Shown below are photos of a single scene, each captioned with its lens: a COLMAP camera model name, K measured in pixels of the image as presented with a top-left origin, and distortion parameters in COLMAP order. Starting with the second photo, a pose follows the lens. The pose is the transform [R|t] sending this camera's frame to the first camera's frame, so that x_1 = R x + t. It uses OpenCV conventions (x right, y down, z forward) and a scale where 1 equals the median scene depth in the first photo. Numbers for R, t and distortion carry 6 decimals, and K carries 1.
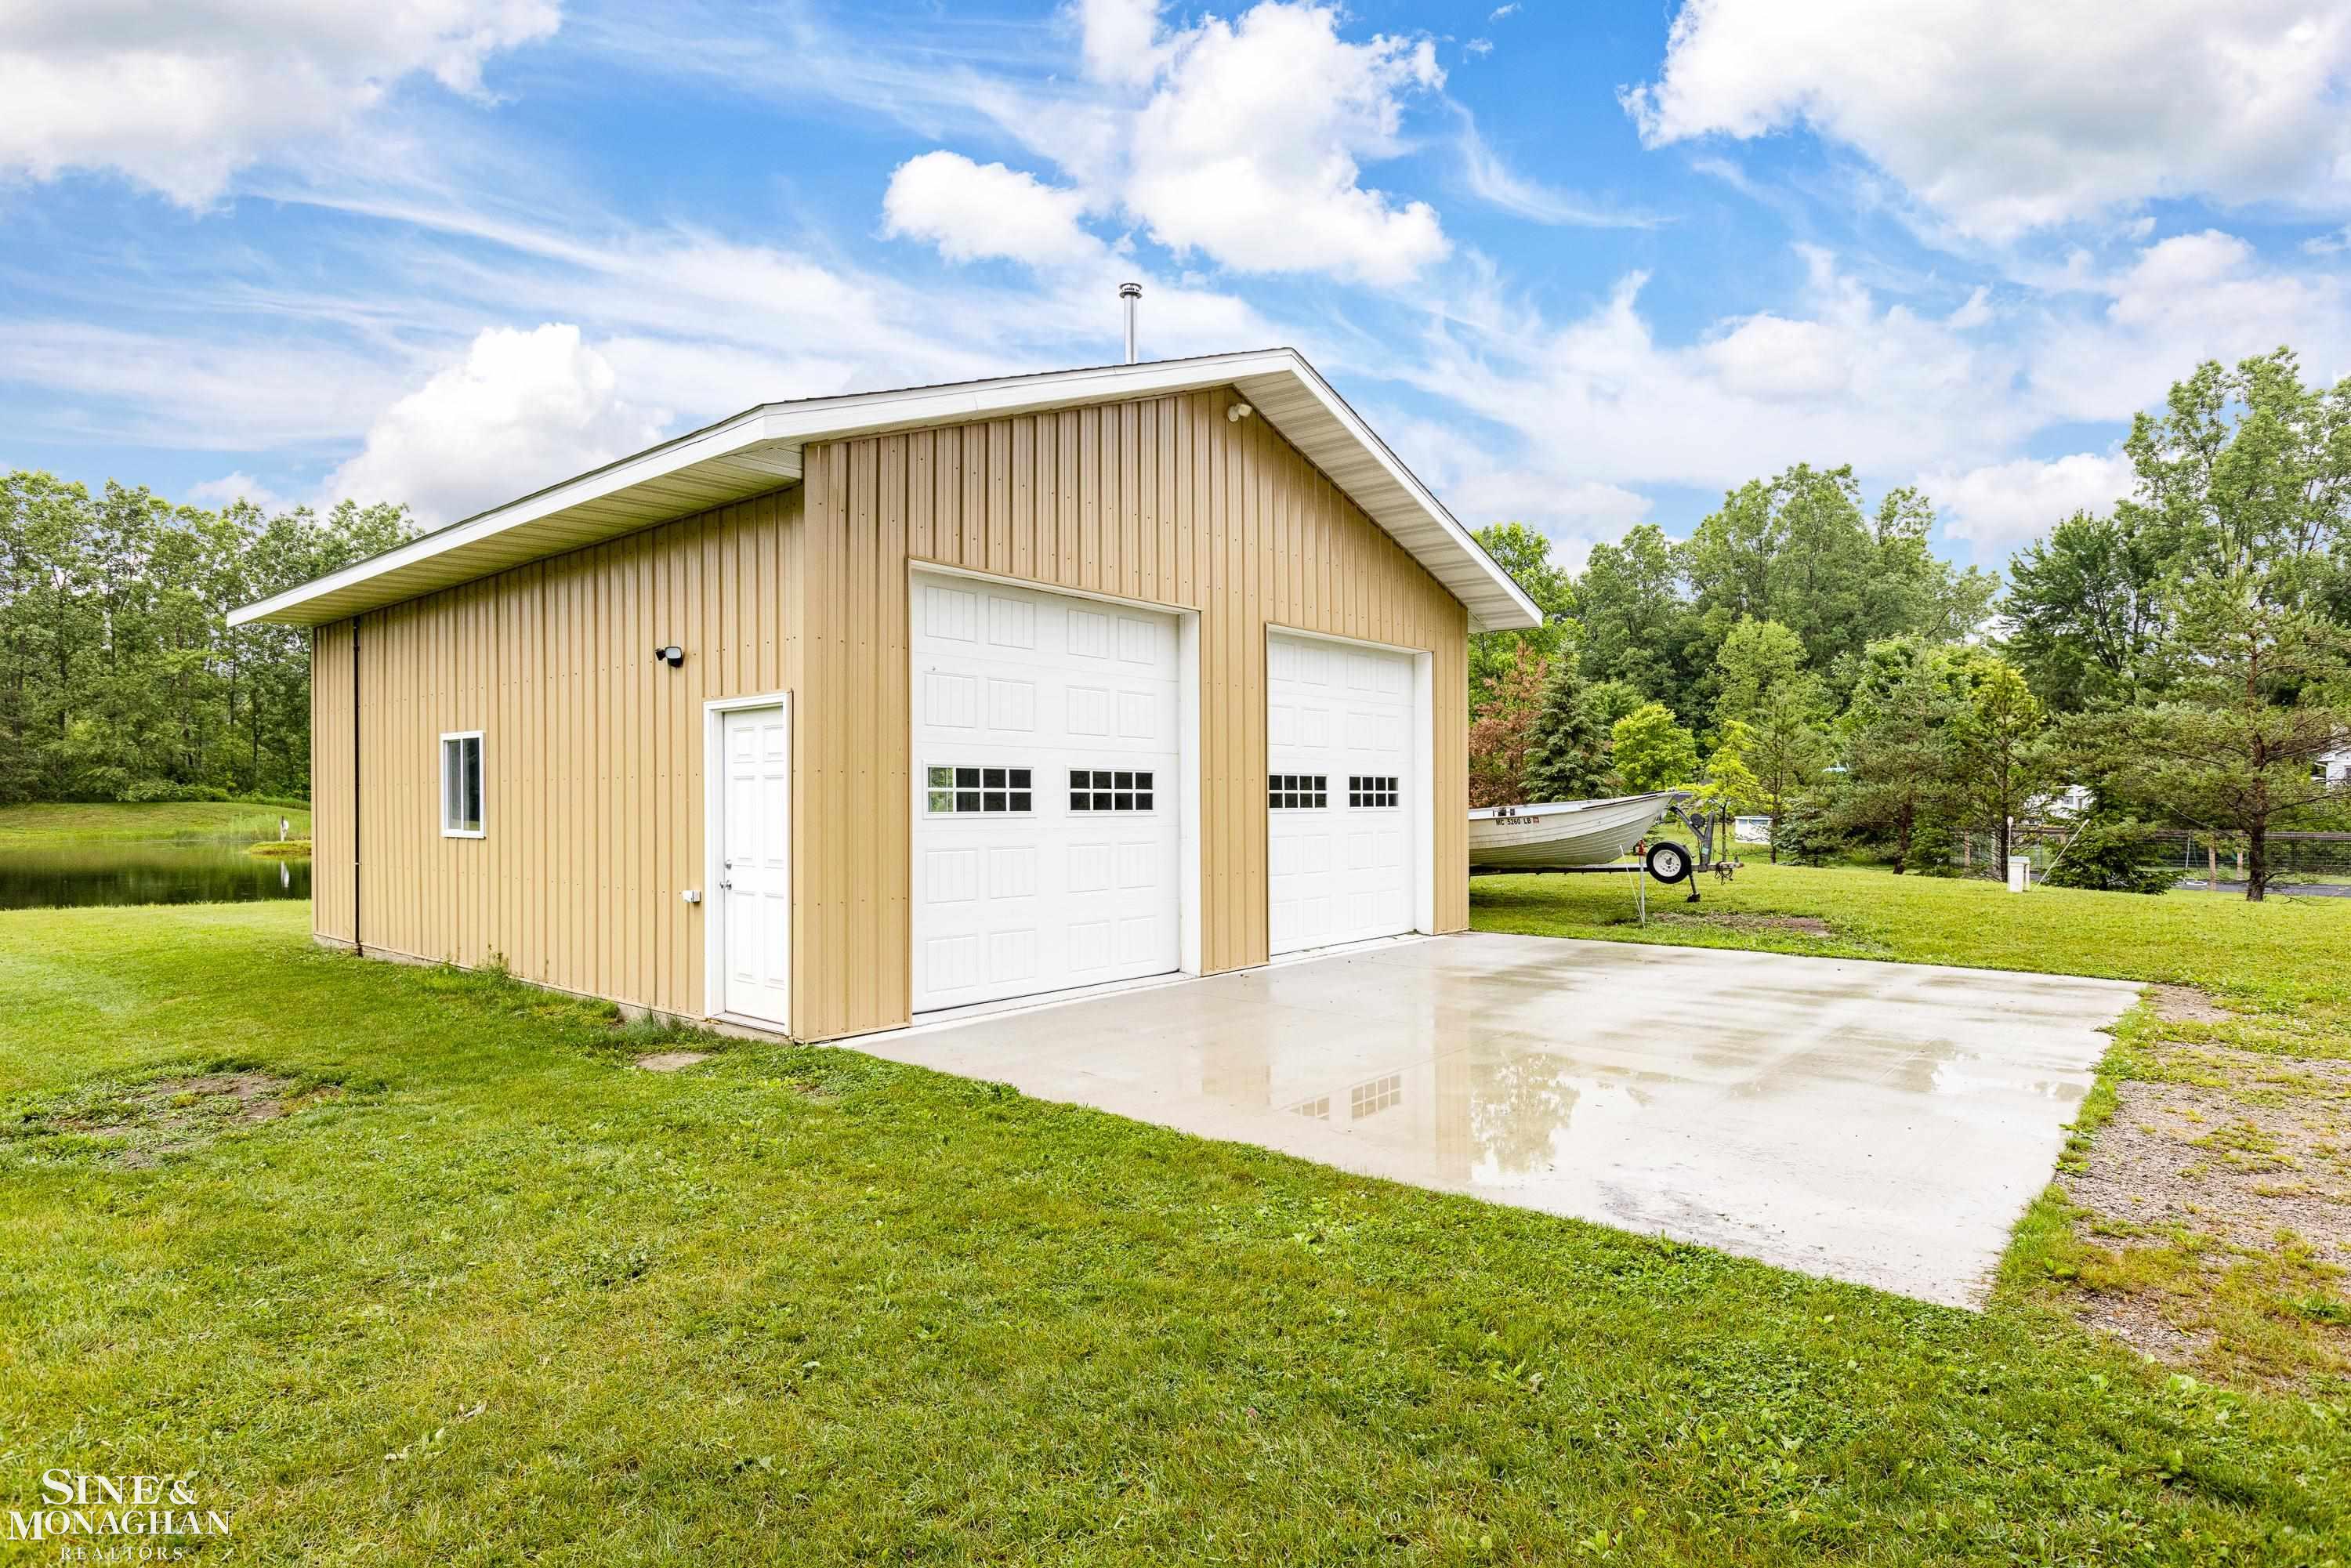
lens RADIAL K [[1241.2, 0, 1173.8], [0, 1241.2, 806.1], [0, 0, 1]] dist [-0.000117, -0.001056]
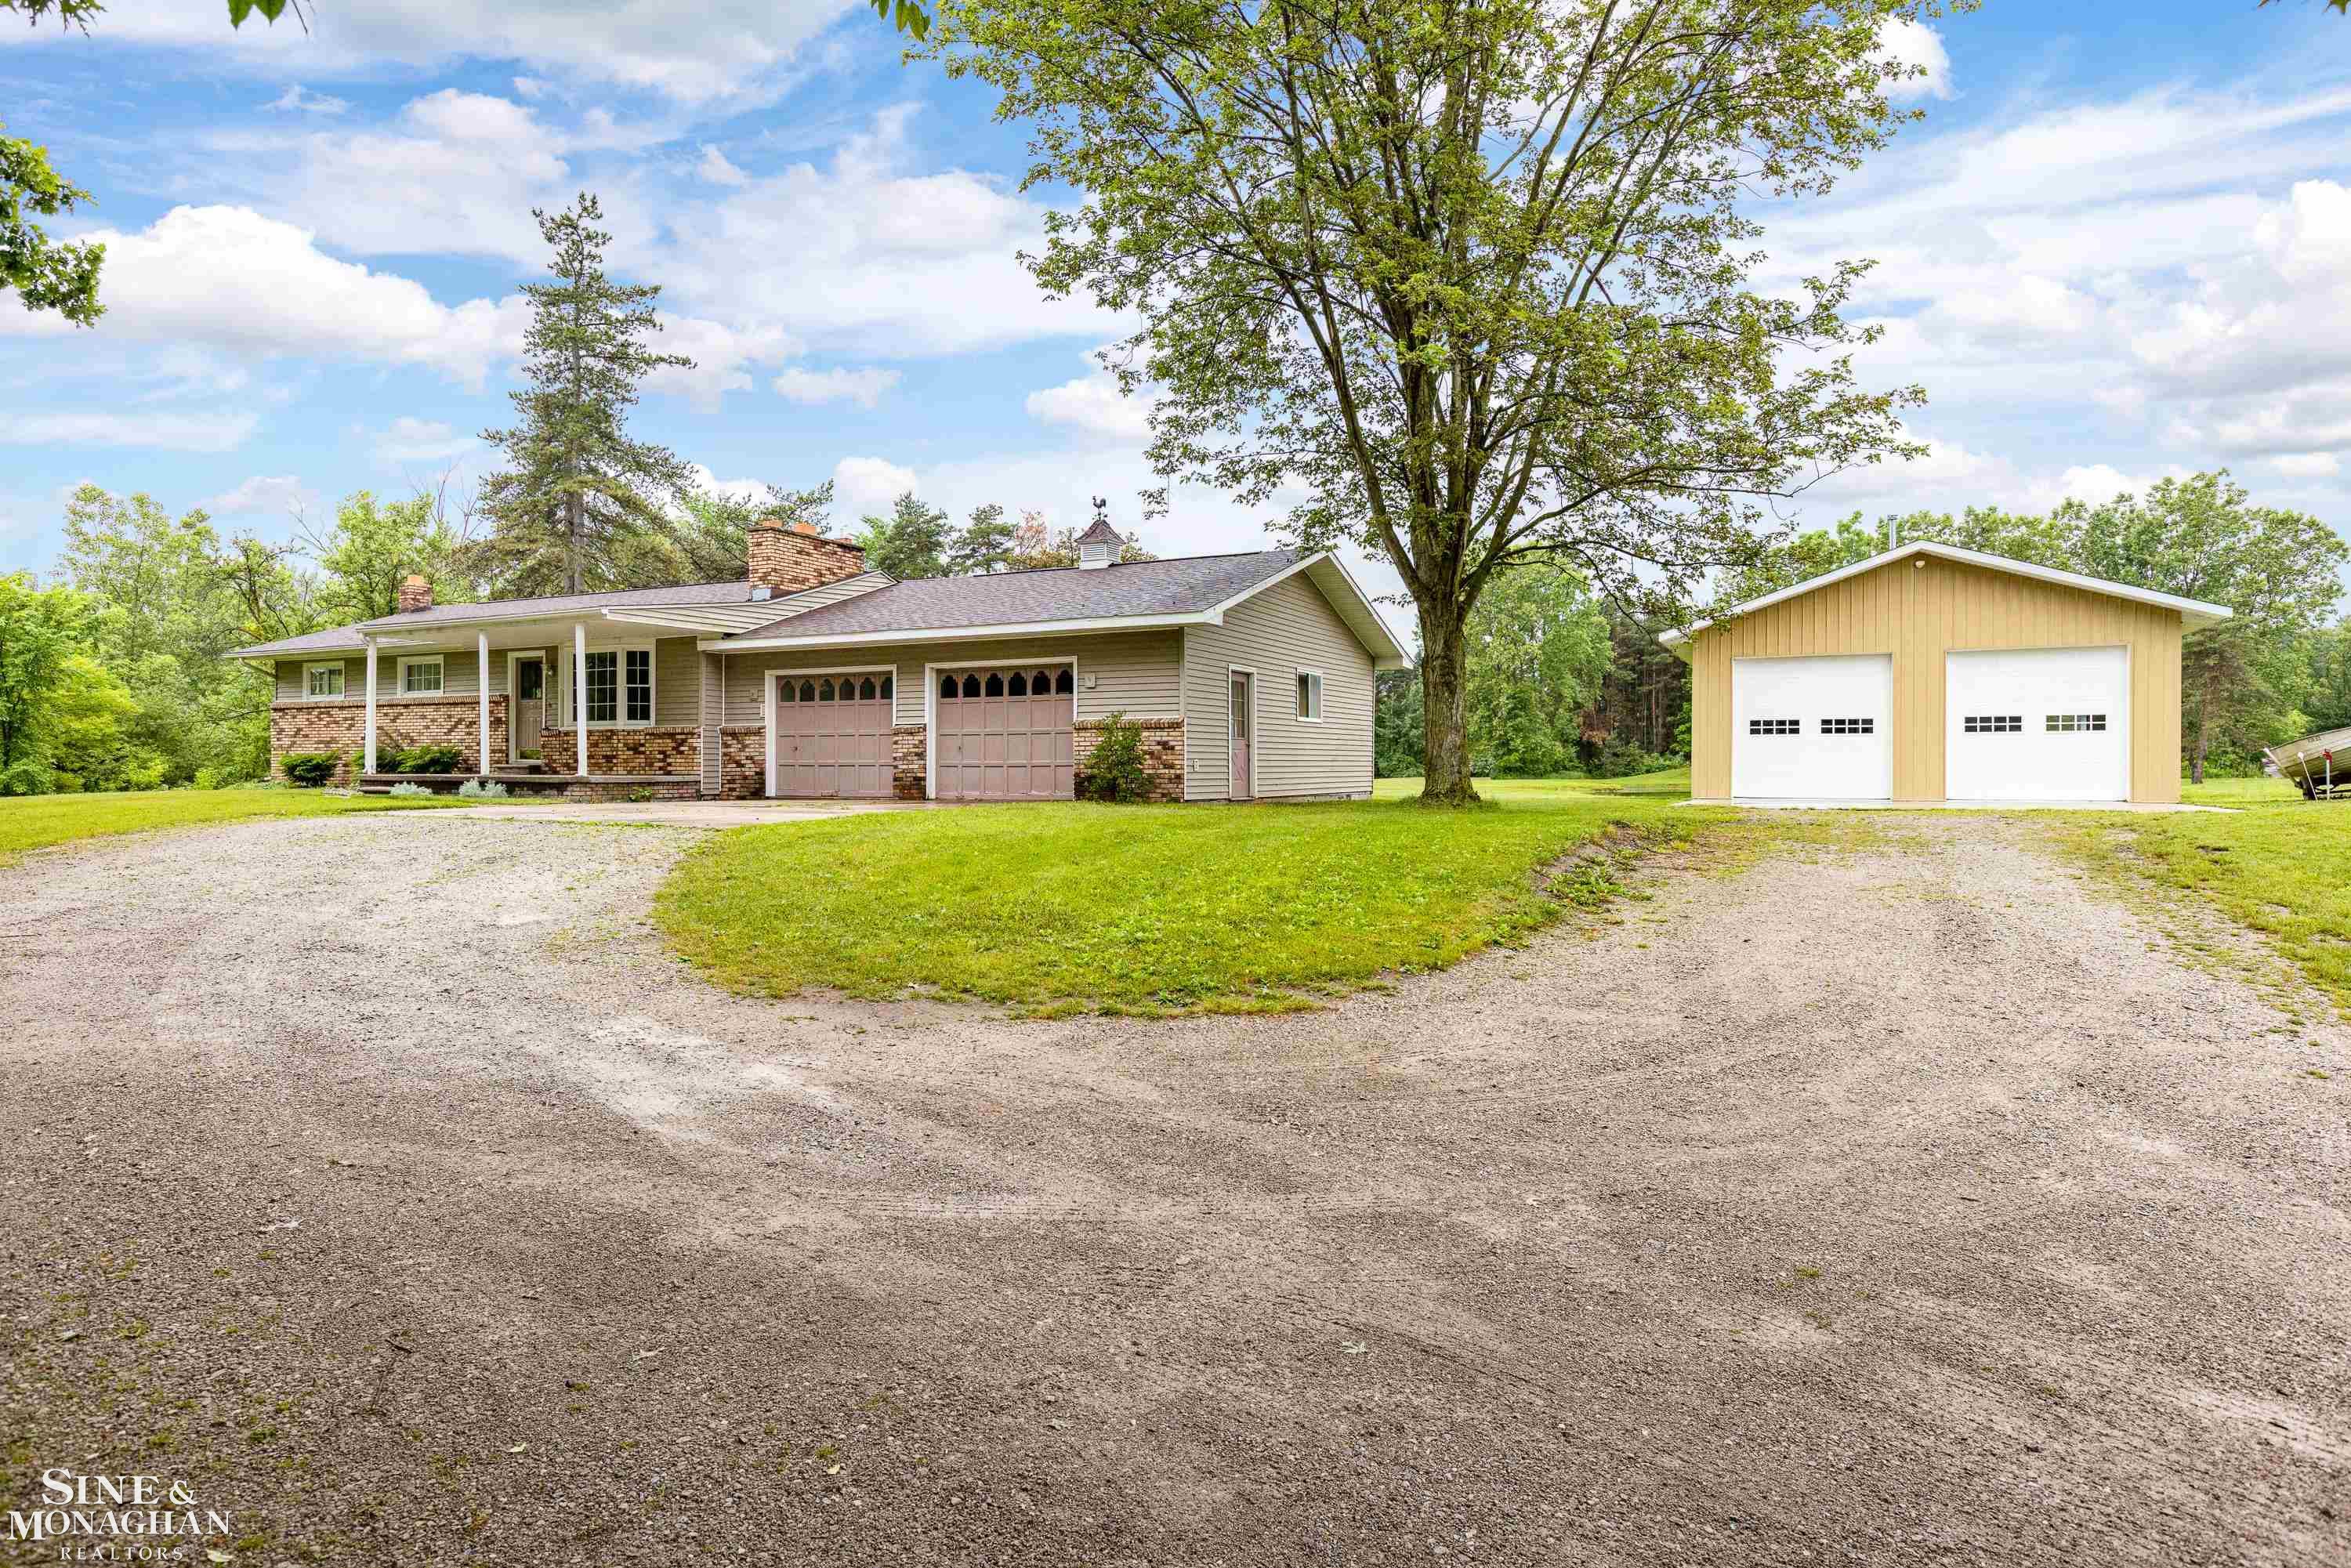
lens RADIAL K [[1319.1, 0, 1167.7], [0, 1319.1, 780.9], [0, 0, 1]] dist [0.004111, 0.001221]
pose [[0.243540, 0.008814, -0.969851, 0.246347], [-0.005028, 0.999957, 0.007825, 0.009446], [0.969878, 0.002971, 0.243573, -0.114922]]
